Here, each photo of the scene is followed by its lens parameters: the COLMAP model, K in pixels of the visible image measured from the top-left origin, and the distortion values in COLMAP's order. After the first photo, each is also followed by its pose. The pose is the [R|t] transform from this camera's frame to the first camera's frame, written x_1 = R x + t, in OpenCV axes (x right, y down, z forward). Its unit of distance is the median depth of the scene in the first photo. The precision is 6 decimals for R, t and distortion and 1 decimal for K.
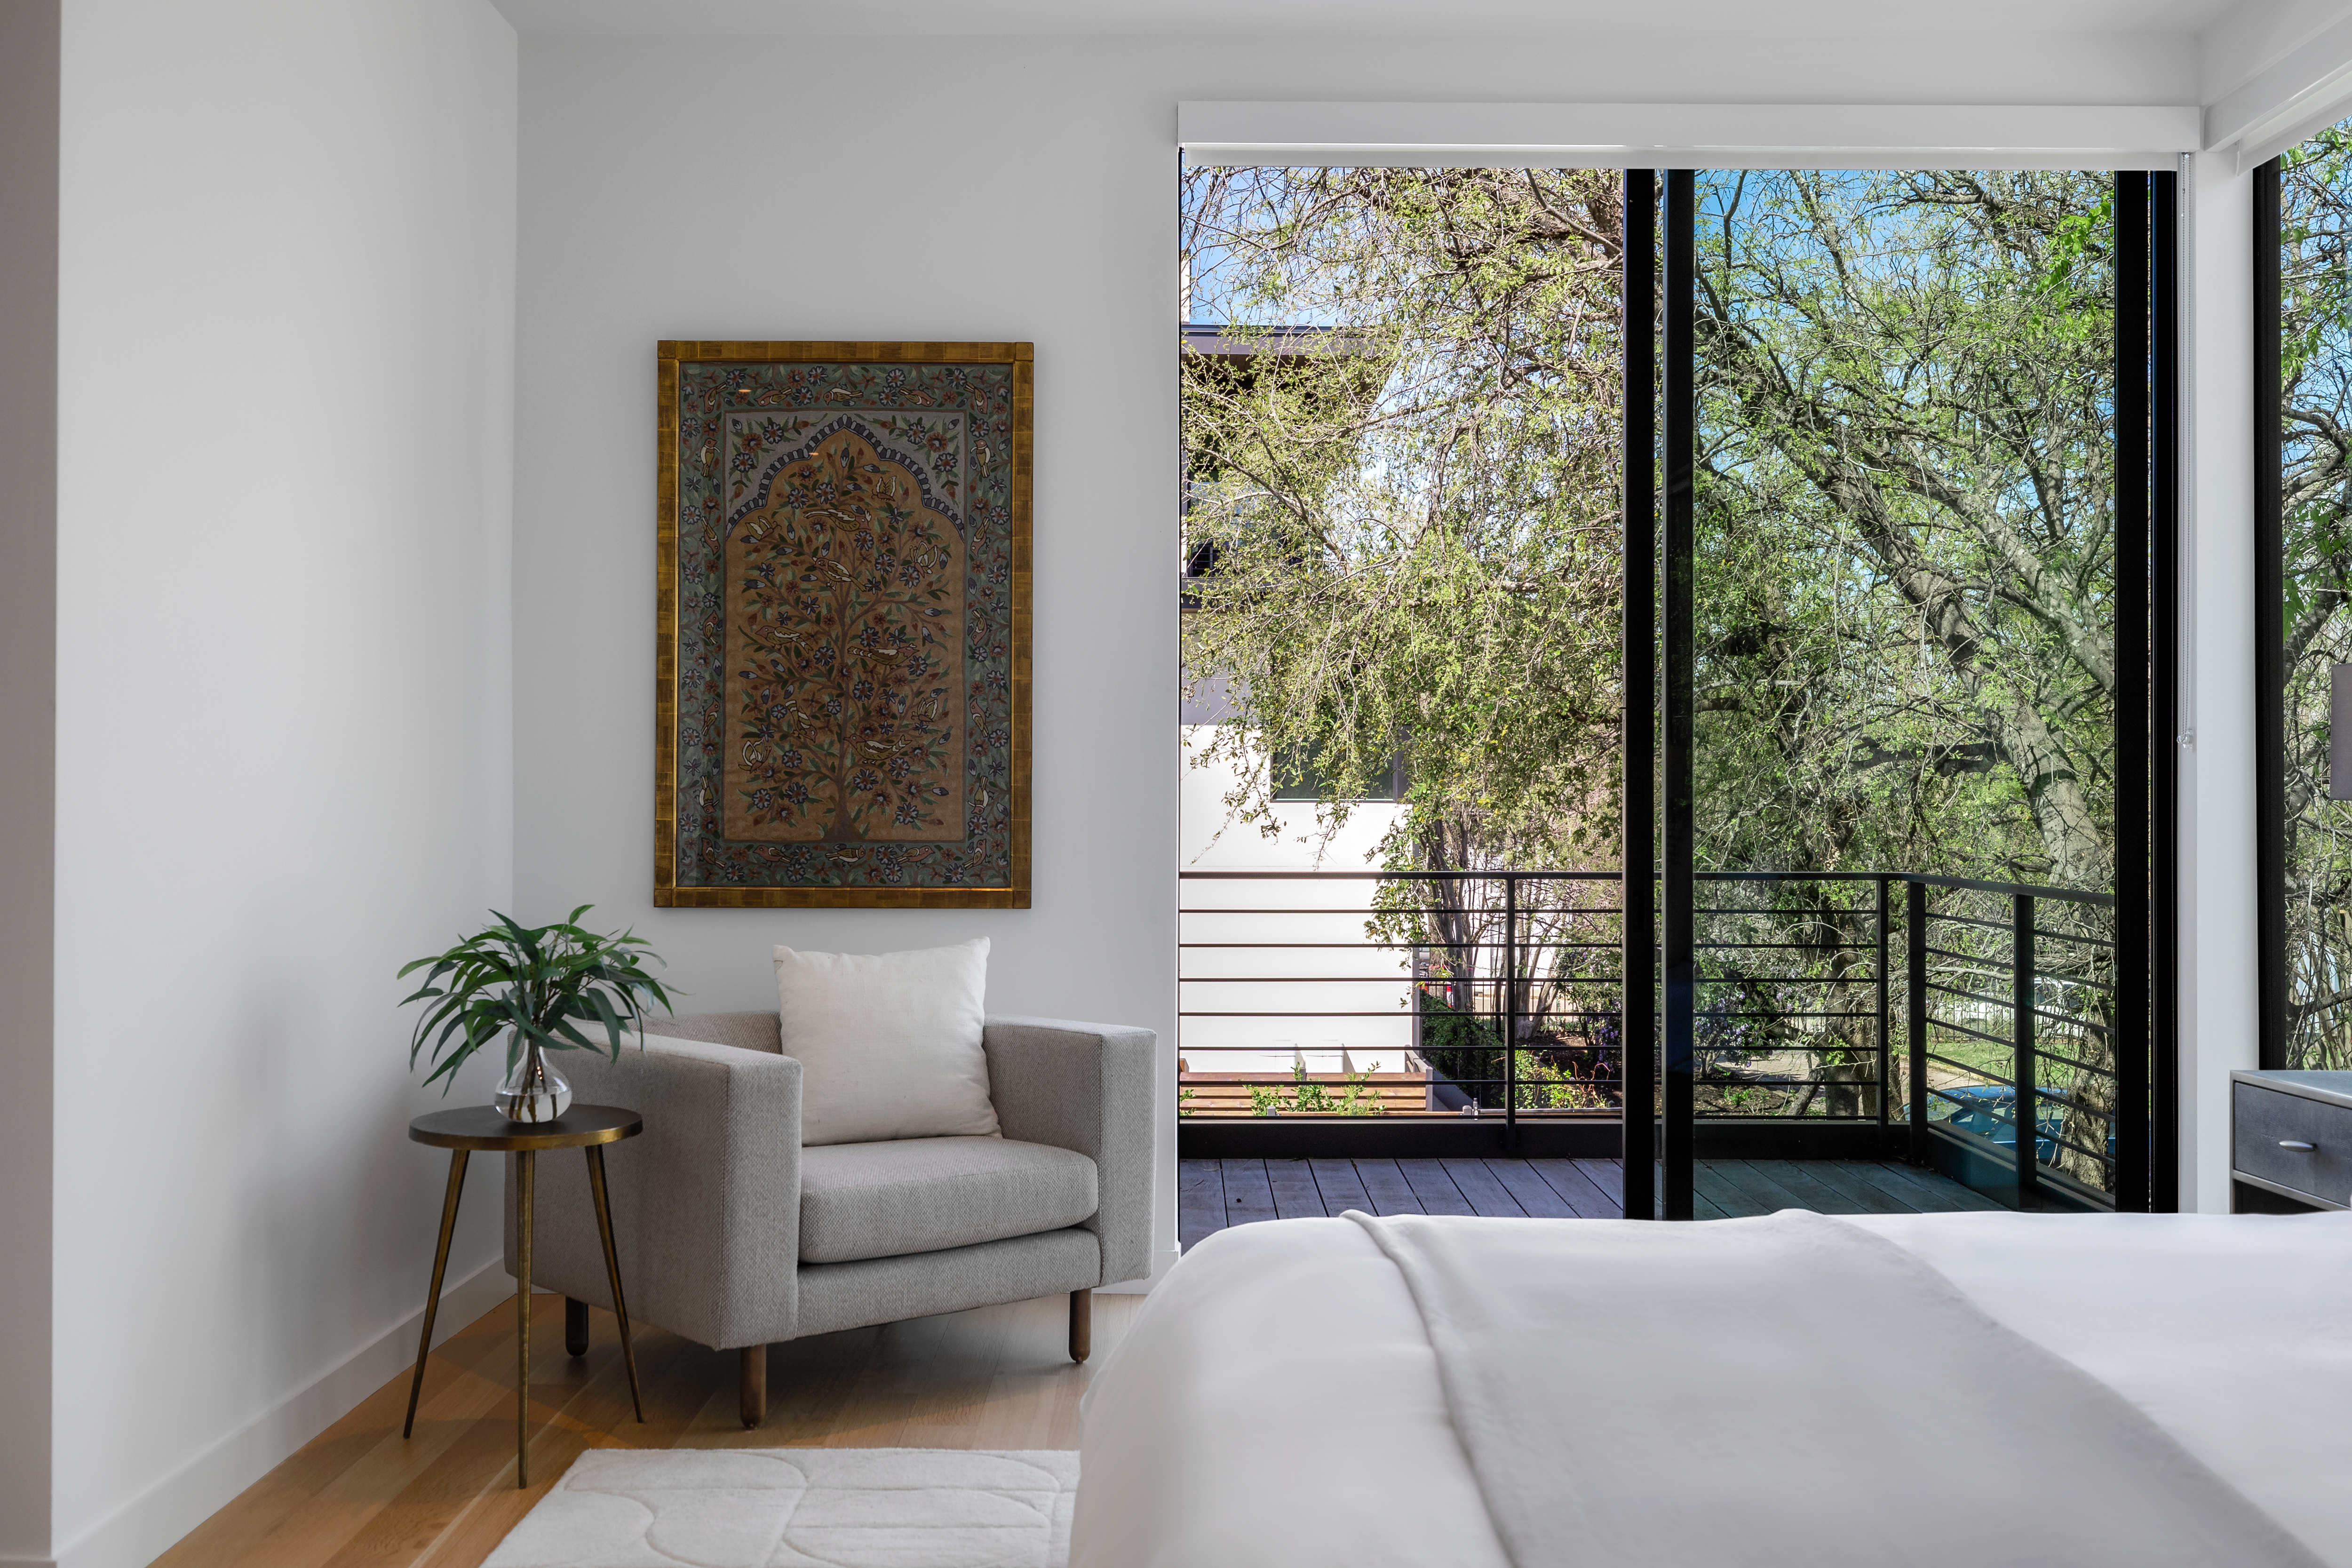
lens RADIAL K [[2273.6, 0, 1170.9], [0, 2273.6, 782.9], [0, 0, 1]] dist [0.019805, 0.000000]
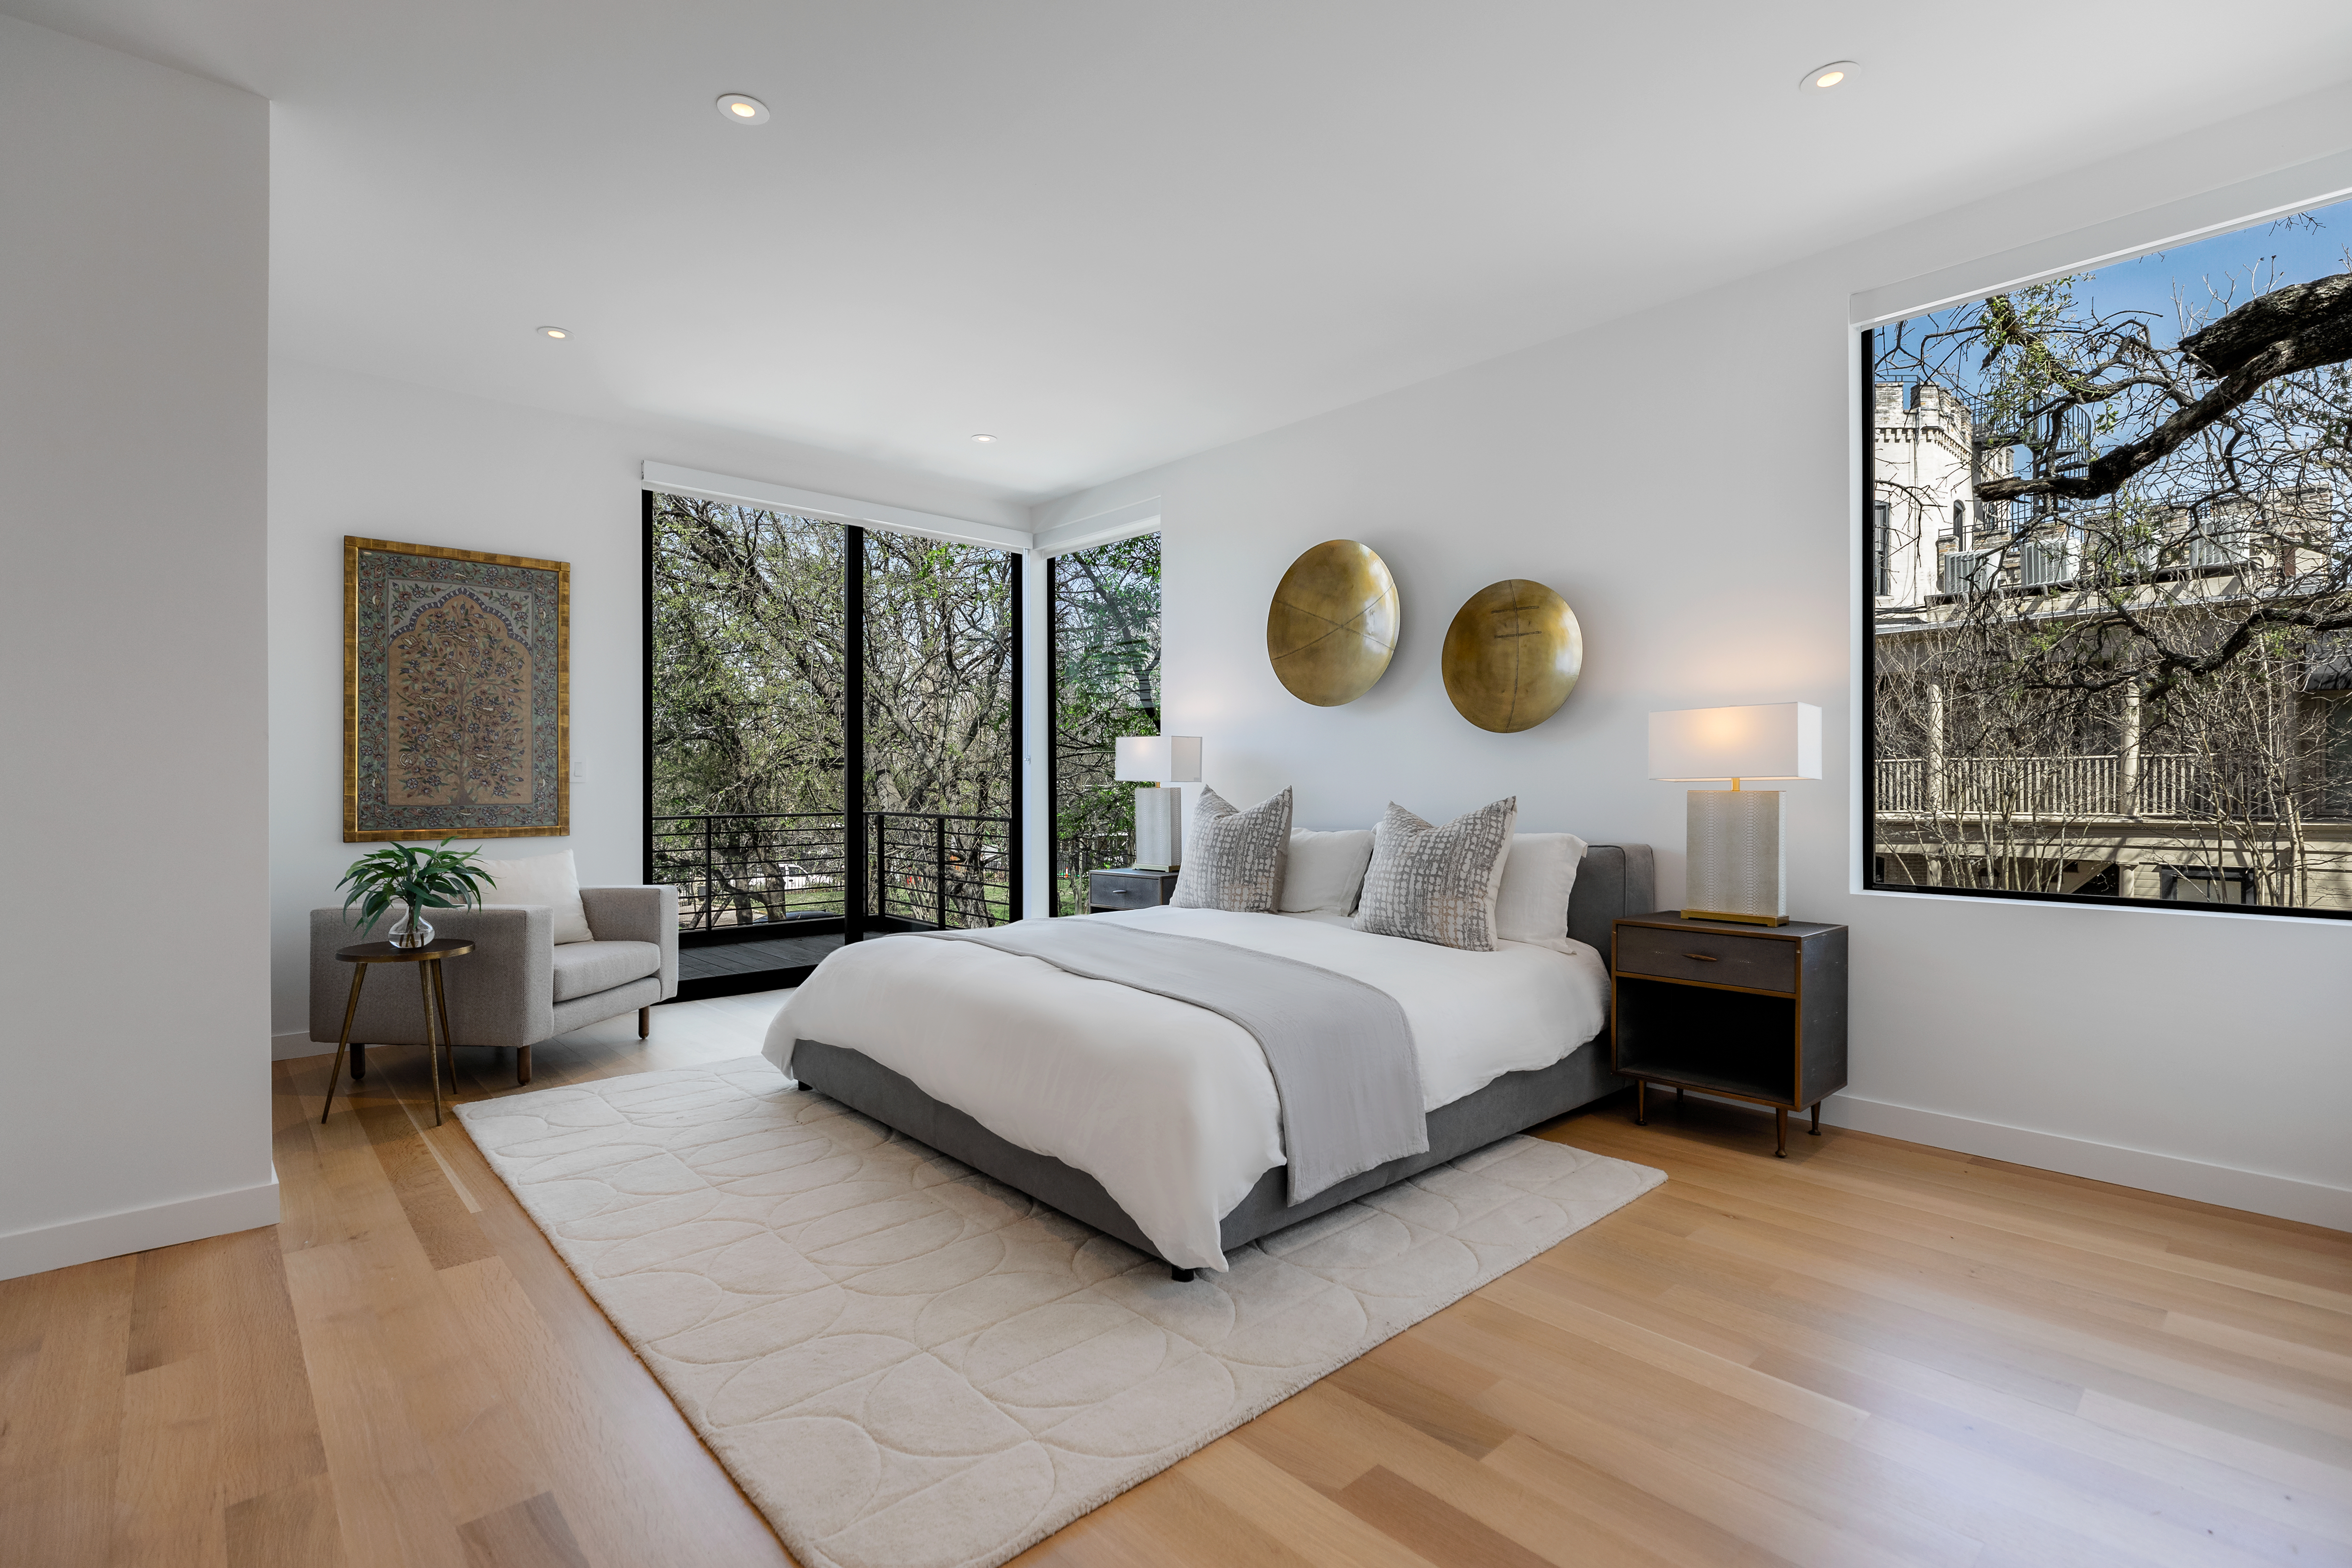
lens RADIAL K [[1087.4, 0, 1176.9], [0, 1087.4, 782.3], [0, 0, 1]] dist [0.000638, 0.000029]
pose [[0.731471, -0.005259, 0.681852, -0.332840], [0.000006, 0.999970, 0.007705, -0.000969], [-0.681873, -0.005632, 0.731449, -0.104781]]
